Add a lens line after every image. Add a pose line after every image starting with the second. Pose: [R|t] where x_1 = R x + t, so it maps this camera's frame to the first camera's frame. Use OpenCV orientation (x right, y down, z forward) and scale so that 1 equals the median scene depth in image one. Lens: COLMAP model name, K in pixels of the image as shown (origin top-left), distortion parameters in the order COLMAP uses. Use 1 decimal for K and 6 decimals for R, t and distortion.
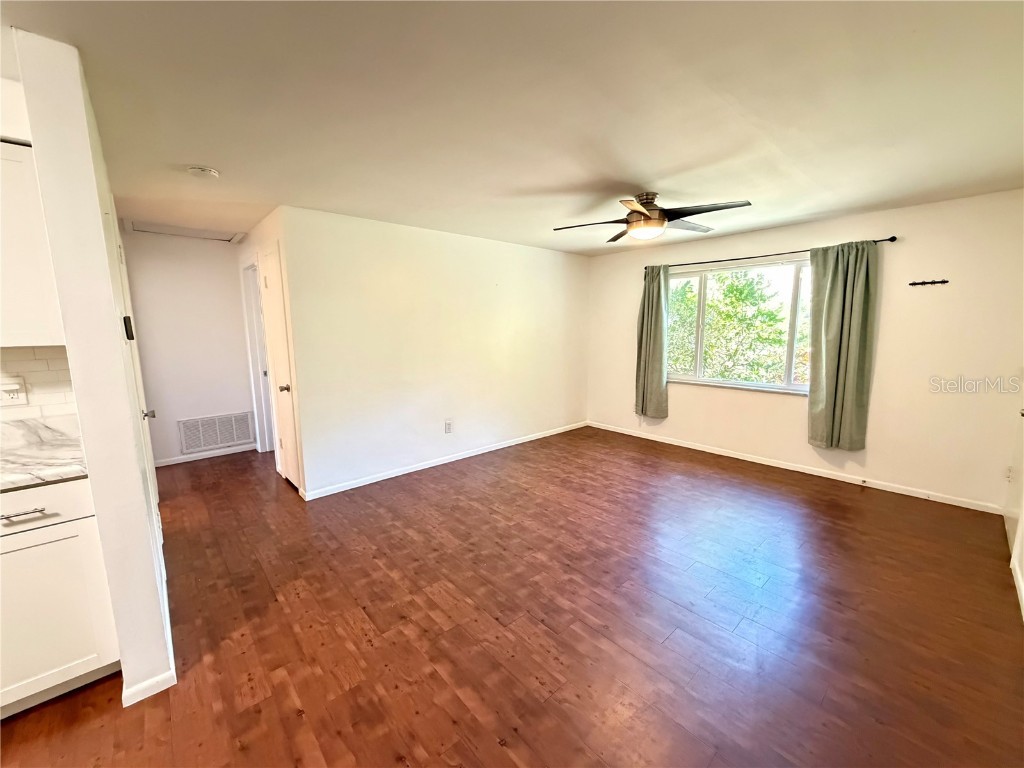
lens RADIAL K [[407.5, 0, 510.4], [0, 407.5, 385.1], [0, 0, 1]] dist [-0.003447, 0.000152]
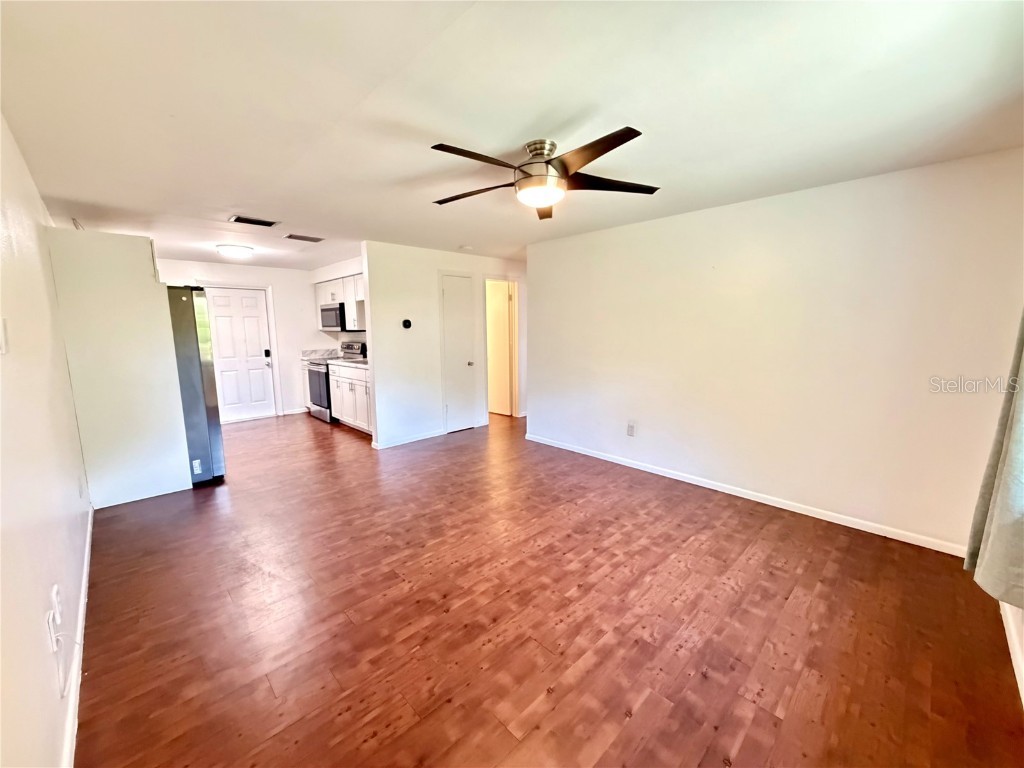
lens RADIAL K [[407.5, 0, 508.4], [0, 407.5, 388.6], [0, 0, 1]] dist [-0.003447, 0.000152]
pose [[0.038040, 0.163942, -0.985736, 0.835914], [-0.139964, 0.977600, 0.157188, -0.110831], [0.989426, 0.131988, 0.060134, 0.714719]]
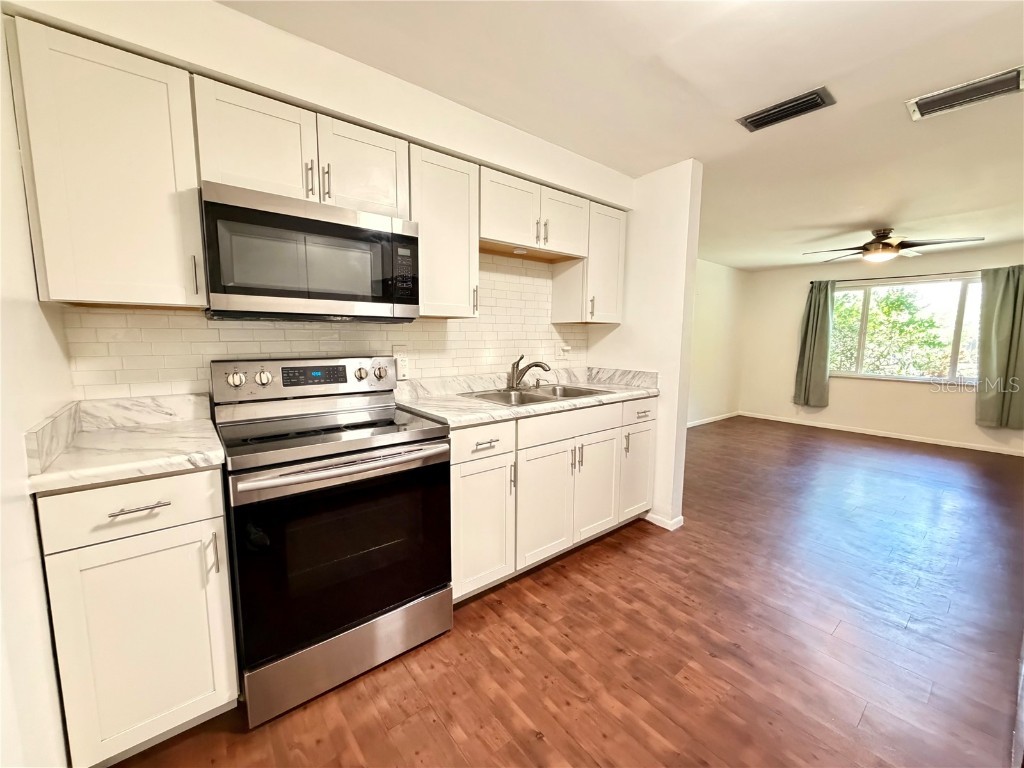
lens RADIAL K [[407.5, 0, 509.6], [0, 407.5, 386.2], [0, 0, 1]] dist [-0.003447, 0.000152]
pose [[0.998336, 0.026226, -0.051355, -0.626460], [-0.027507, 0.999324, -0.024404, 0.095484], [0.050681, 0.025776, 0.998382, -0.314203]]
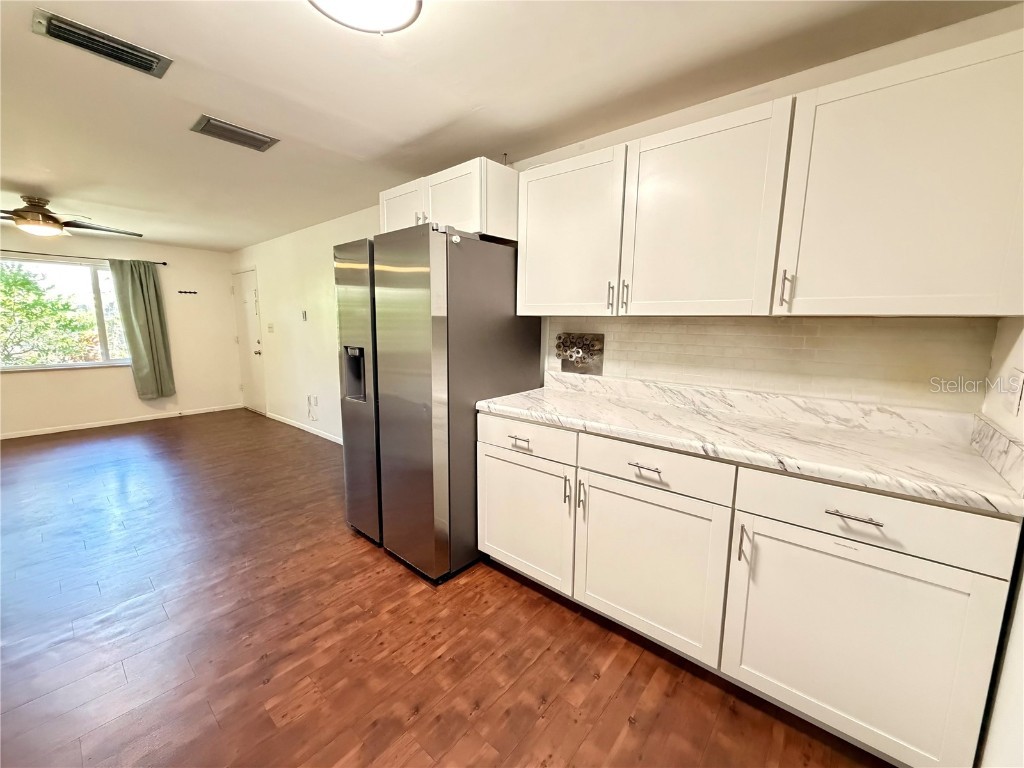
lens RADIAL K [[407.5, 0, 509.9], [0, 407.5, 383.5], [0, 0, 1]] dist [-0.003447, 0.000152]
pose [[-0.136930, -0.132983, 0.981614, -0.806678], [0.136301, 0.978993, 0.151641, 0.051993], [-0.981159, 0.154559, -0.115928, -0.100781]]
